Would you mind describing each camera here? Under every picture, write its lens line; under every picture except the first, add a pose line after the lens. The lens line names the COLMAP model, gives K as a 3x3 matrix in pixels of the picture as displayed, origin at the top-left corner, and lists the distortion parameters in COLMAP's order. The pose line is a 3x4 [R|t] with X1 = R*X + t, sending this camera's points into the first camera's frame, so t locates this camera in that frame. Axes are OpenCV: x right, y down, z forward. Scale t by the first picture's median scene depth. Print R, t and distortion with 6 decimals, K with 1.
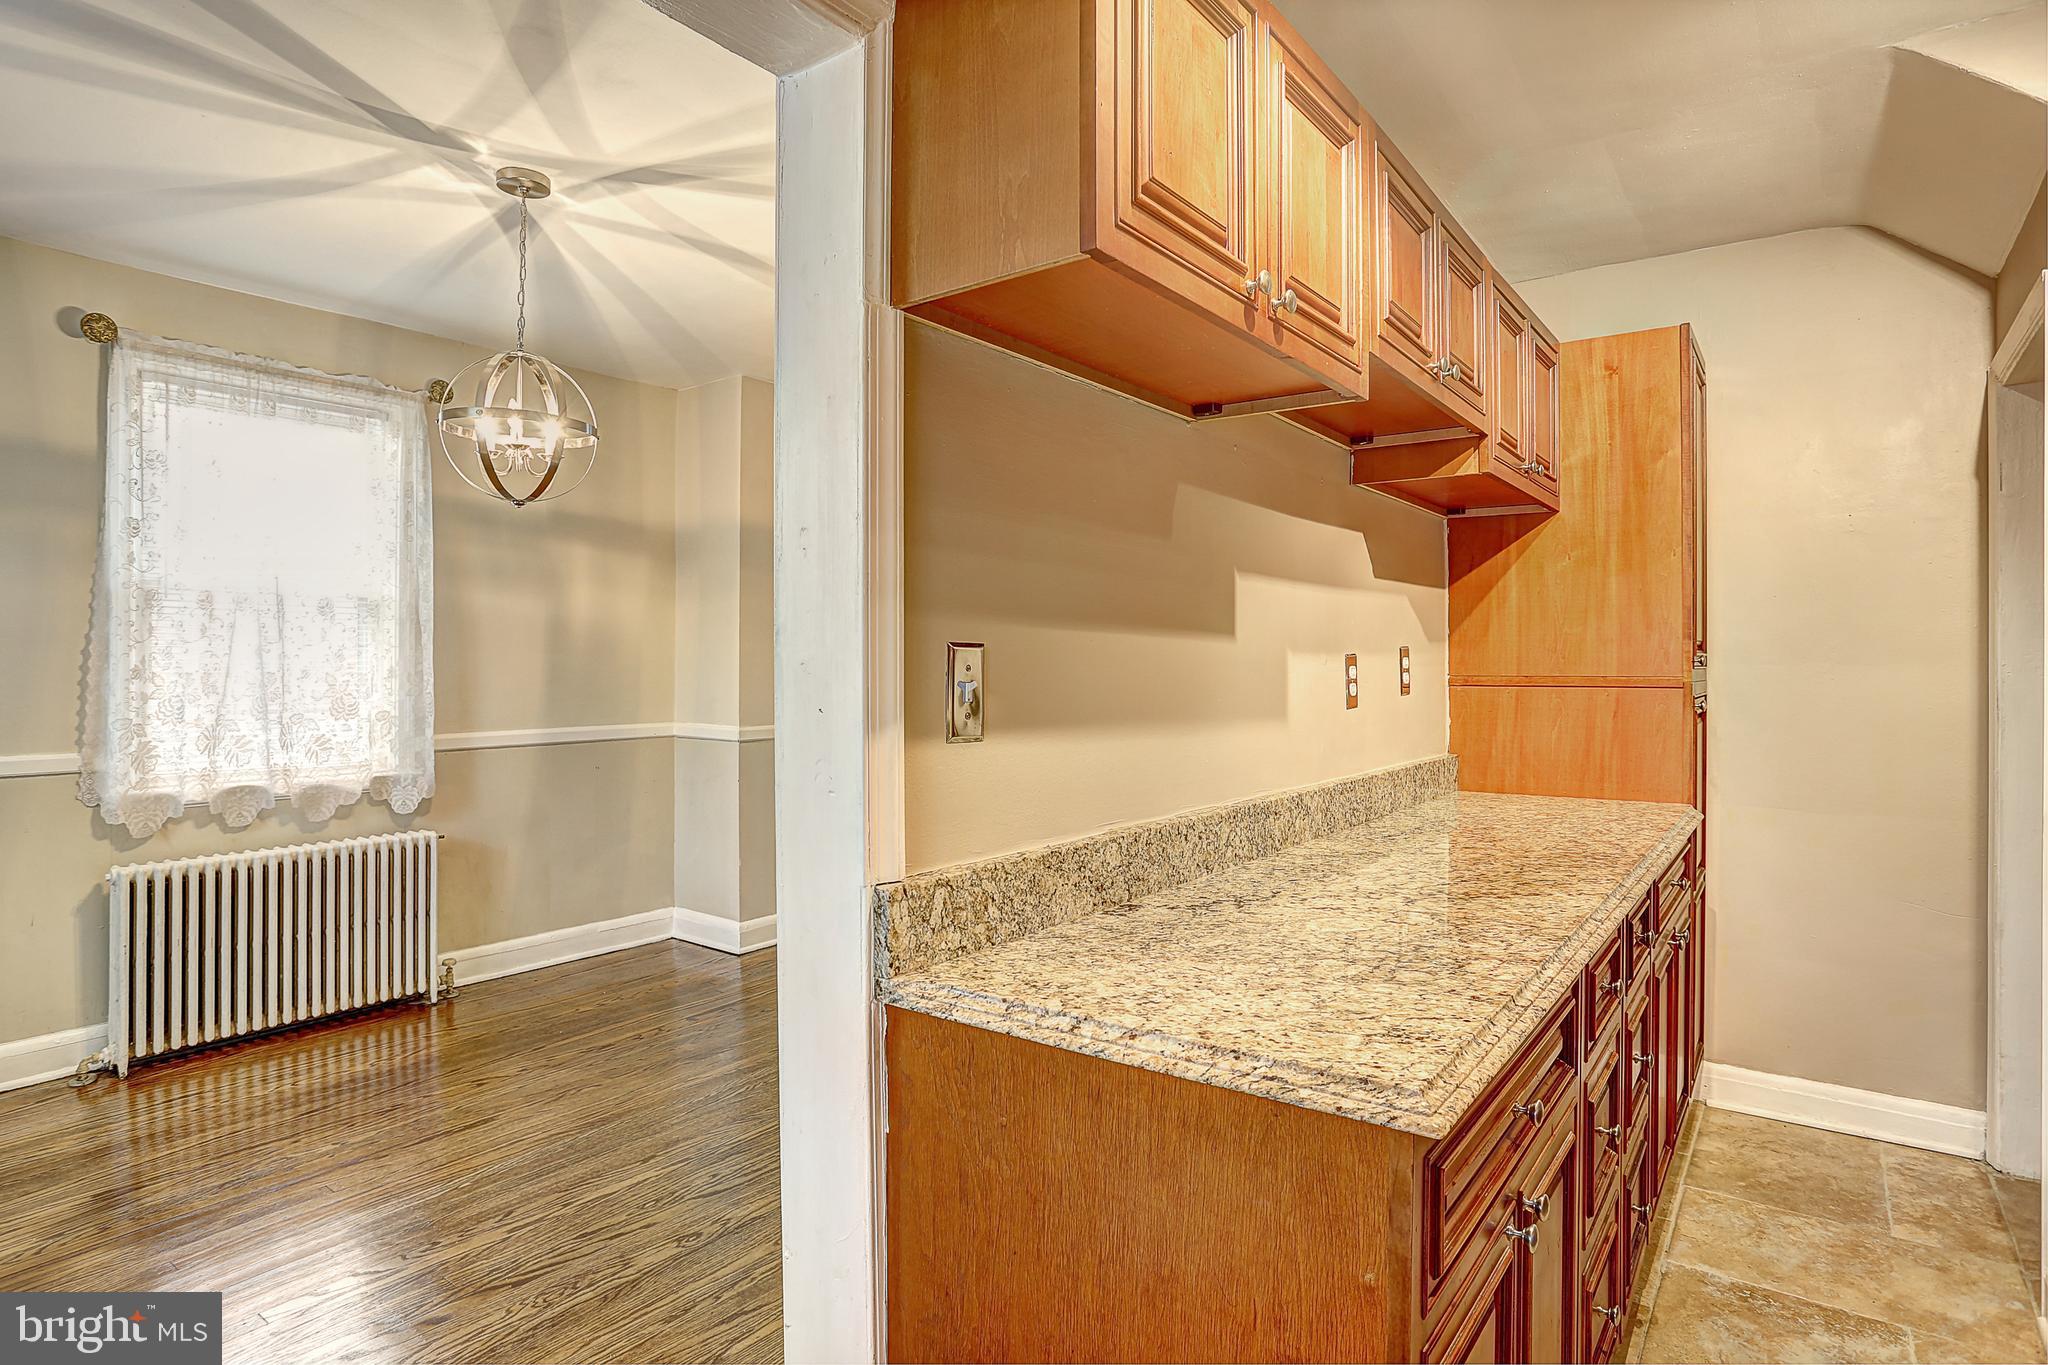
lens RADIAL K [[1112.3, 0, 983.0], [0, 1112.3, 670.9], [0, 0, 1]] dist [-0.062304, 0.028969]
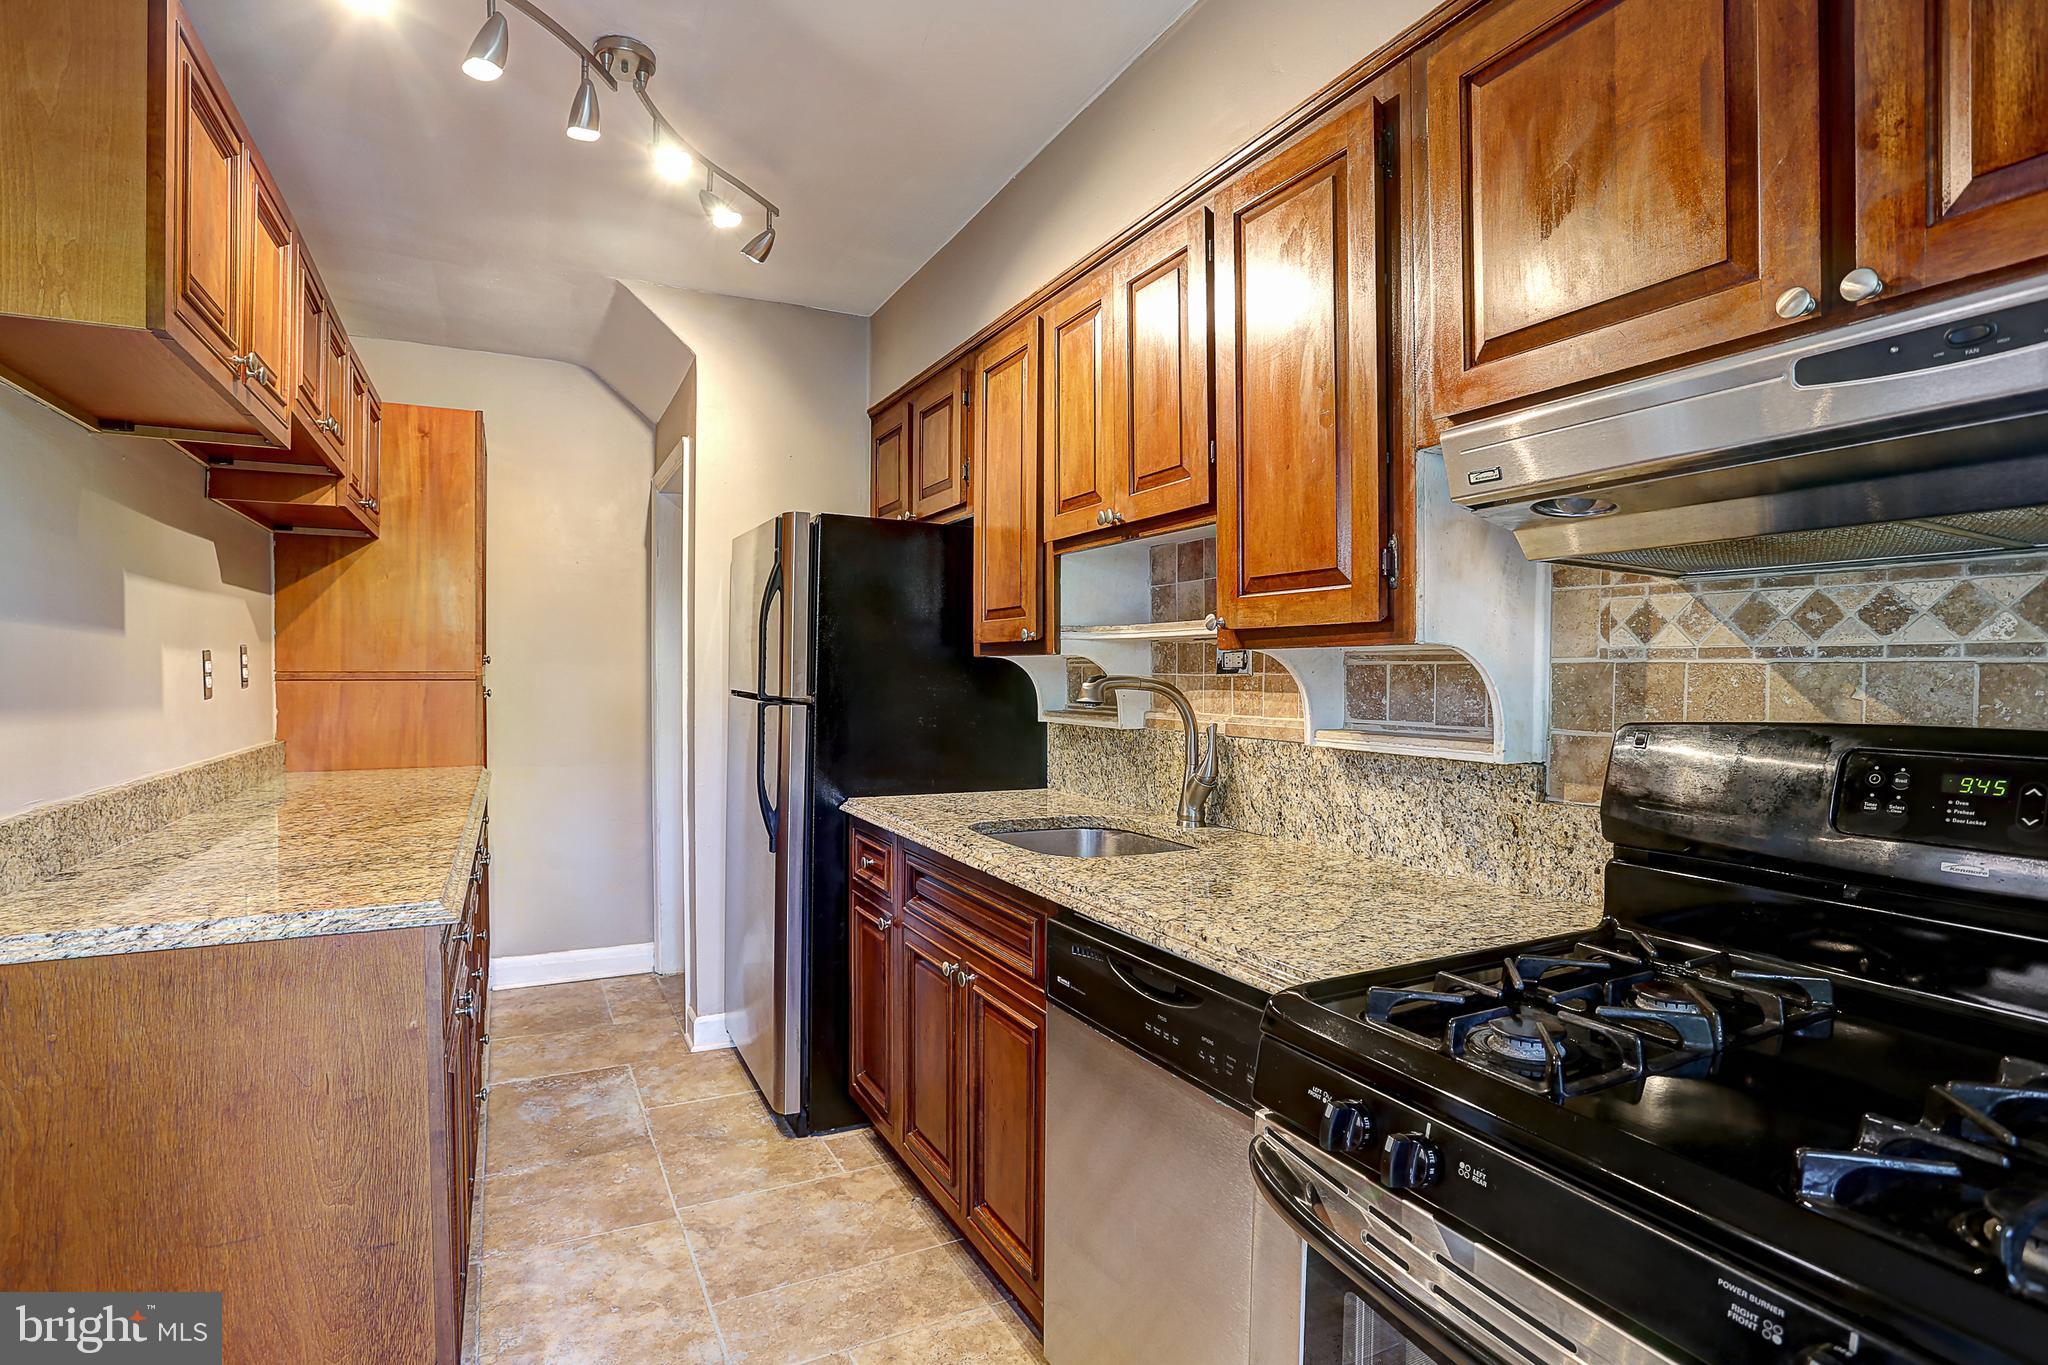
lens RADIAL K [[1009.0, 0, 1039.6], [0, 1009.0, 670.6], [0, 0, 1]] dist [-0.061121, 0.028064]
pose [[0.416257, 0.000446, 0.909247, -0.197189], [0.002934, 0.999994, -0.001834, 0.008832], [-0.909242, 0.003431, 0.416253, -0.158556]]
